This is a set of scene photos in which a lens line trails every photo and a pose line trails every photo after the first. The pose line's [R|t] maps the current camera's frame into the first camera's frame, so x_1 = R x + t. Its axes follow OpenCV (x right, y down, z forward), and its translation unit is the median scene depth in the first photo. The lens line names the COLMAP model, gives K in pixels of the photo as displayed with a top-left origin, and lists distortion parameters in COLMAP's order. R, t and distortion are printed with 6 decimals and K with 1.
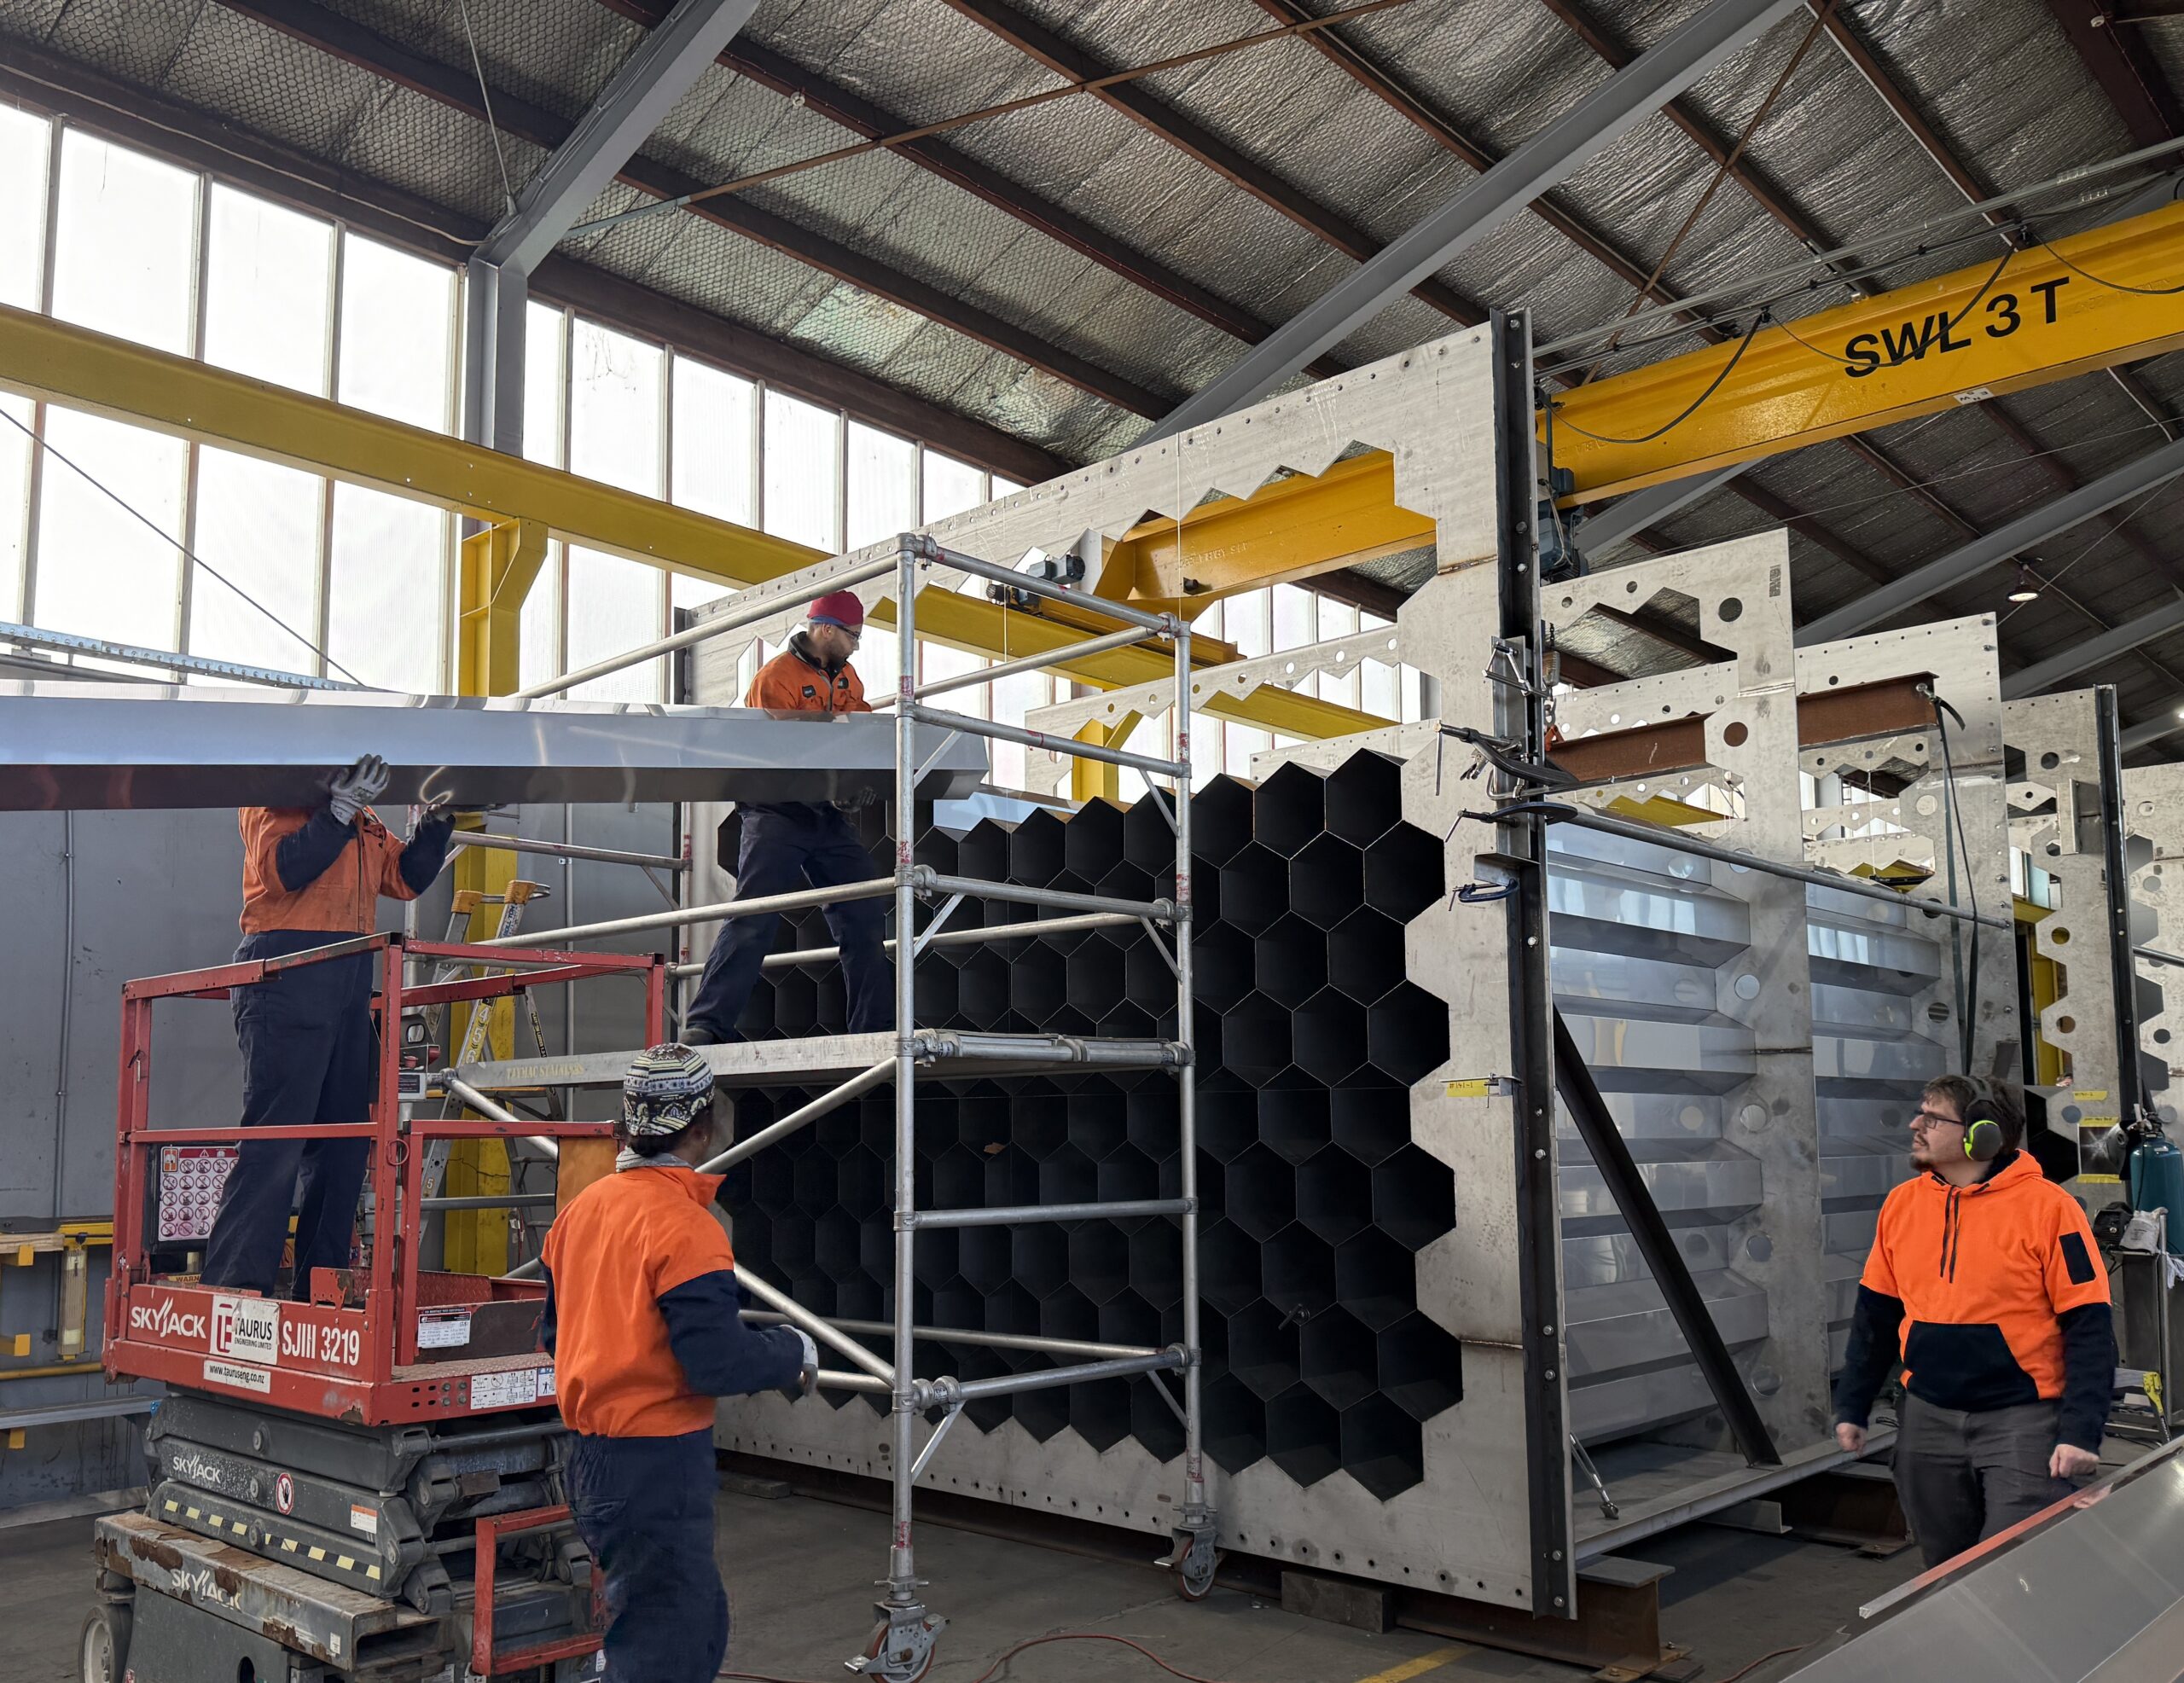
lens RADIAL K [[1818.2, 0, 1032.5], [0, 1818.2, 936.6], [0, 0, 1]] dist [0.004325, -0.026405]
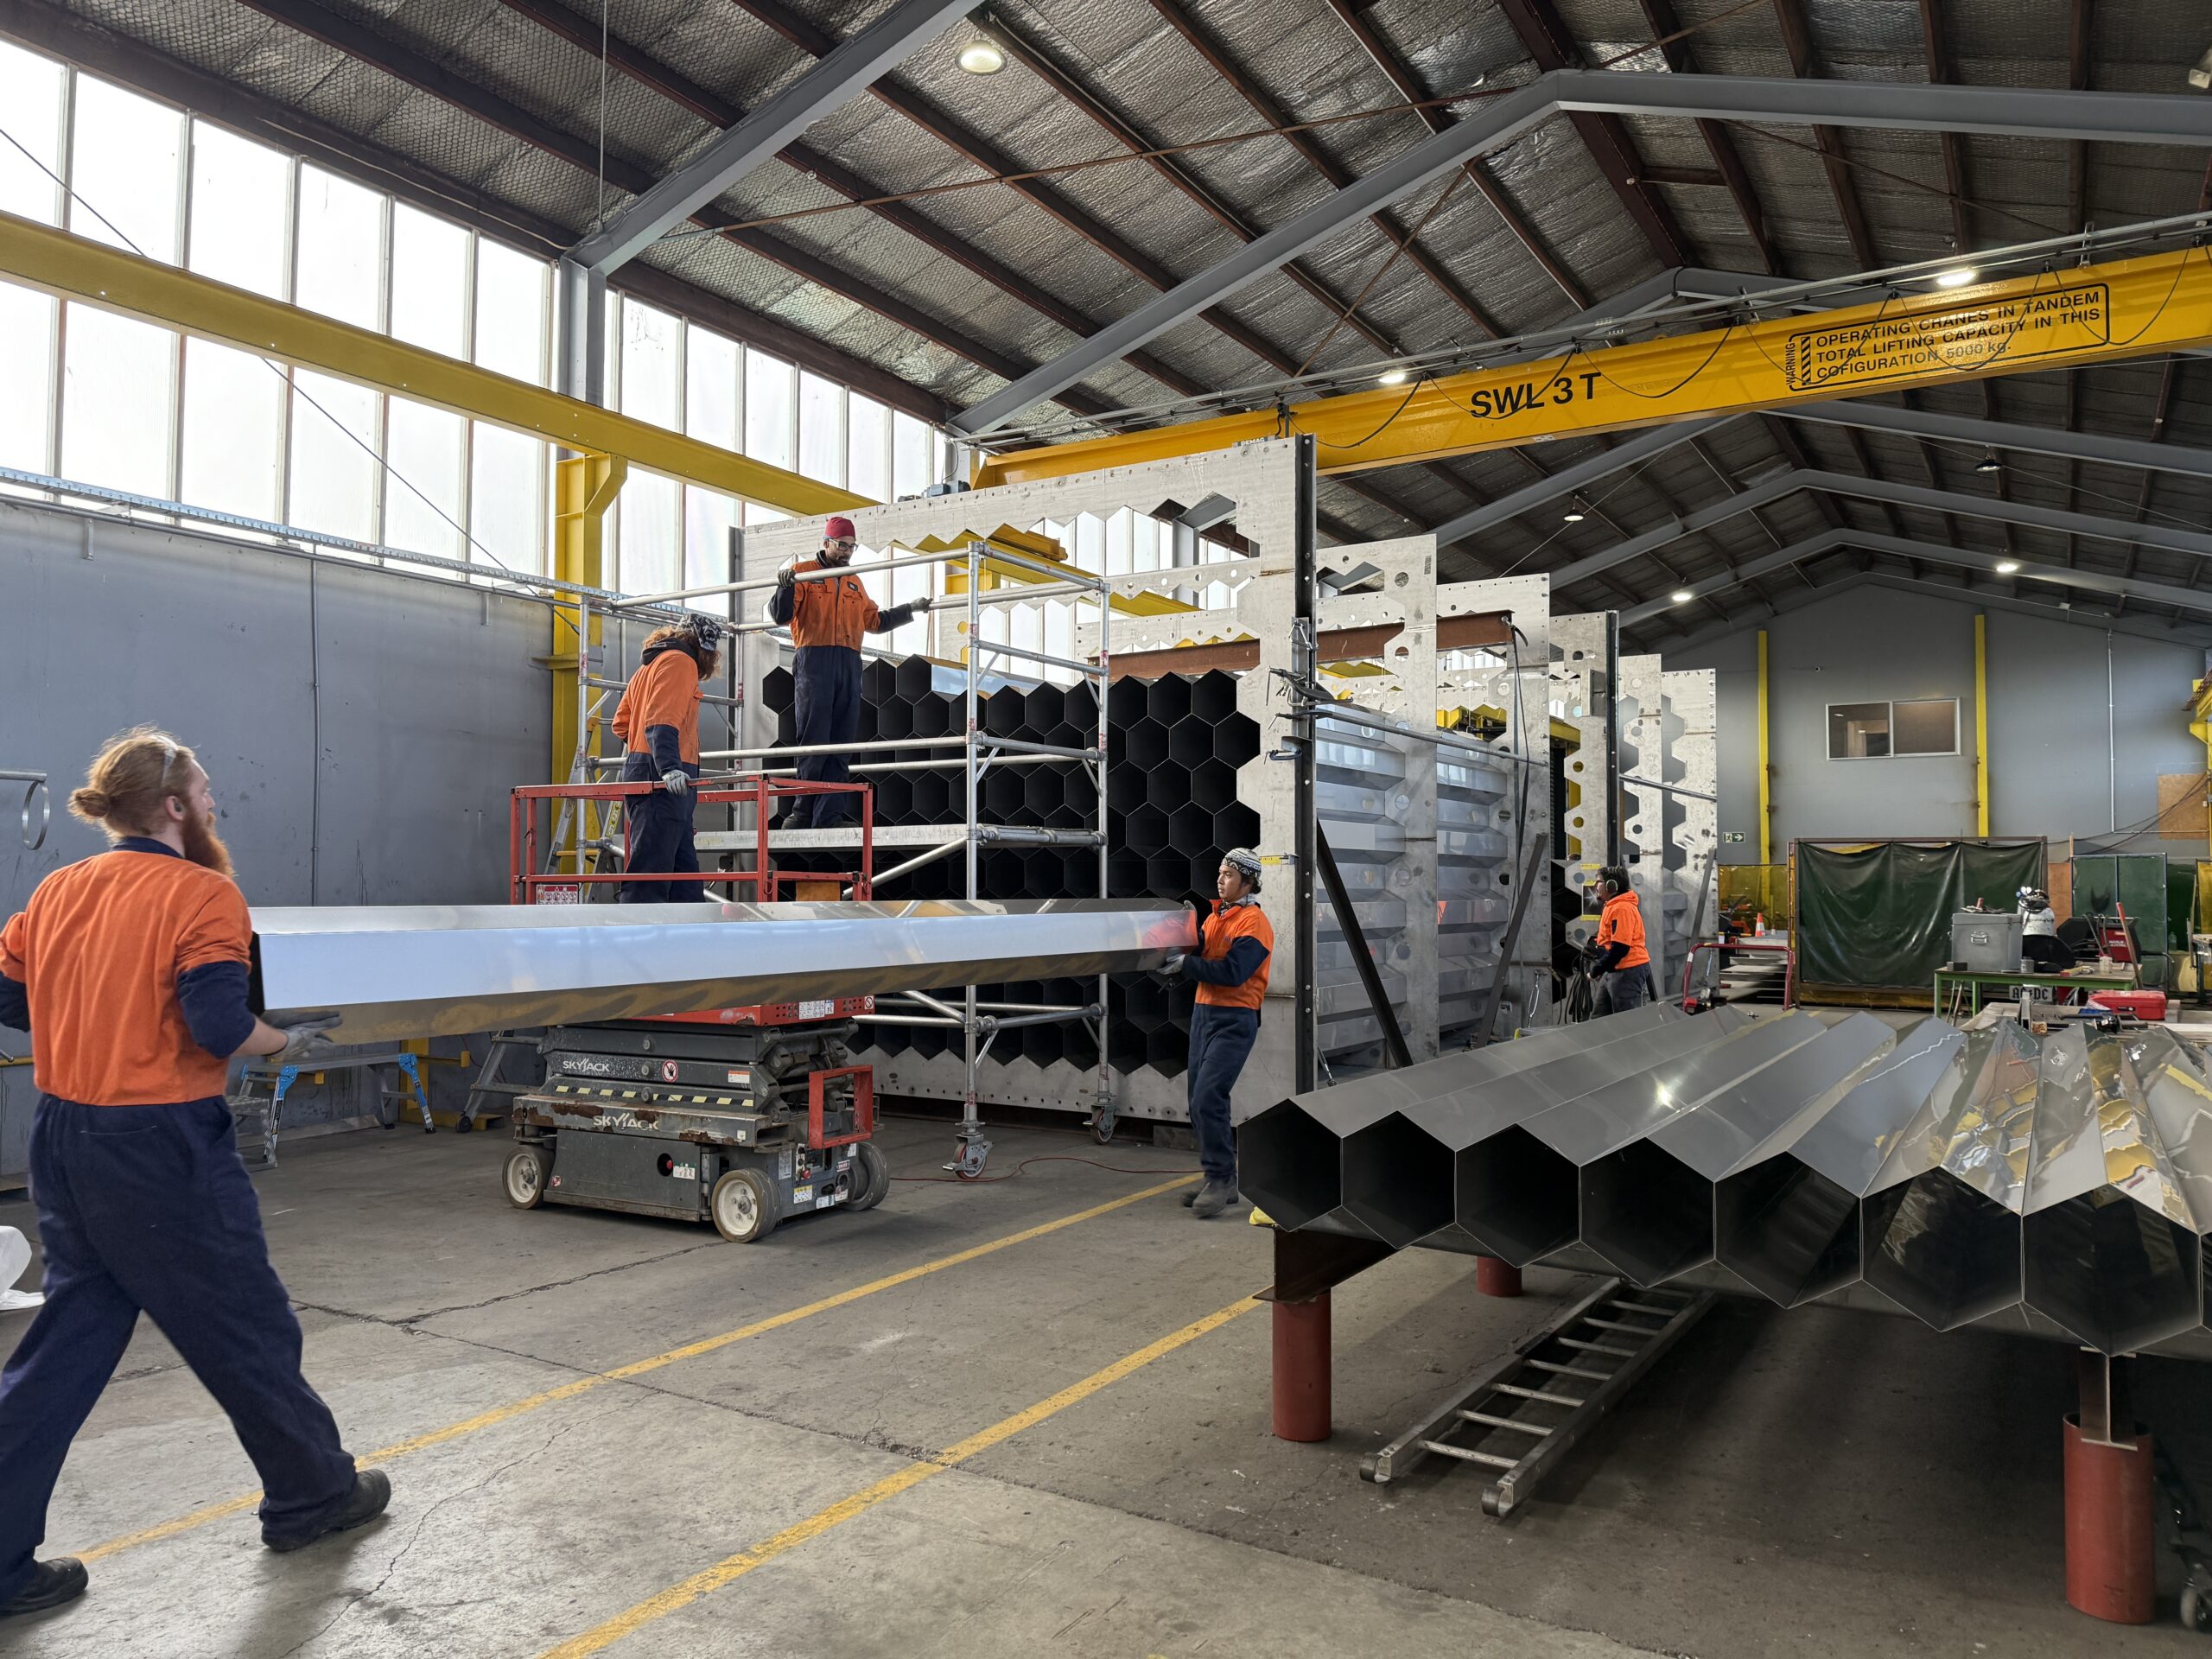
lens RADIAL K [[1636.4, 0, 1106.0], [0, 1636.4, 829.5], [0, 0, 1]] dist [0.003637, -0.049746]
pose [[0.975009, 0.015683, 0.221612, -0.187107], [-0.031298, 0.997253, 0.067128, -0.034647], [-0.219951, -0.072386, 0.972822, -0.374124]]
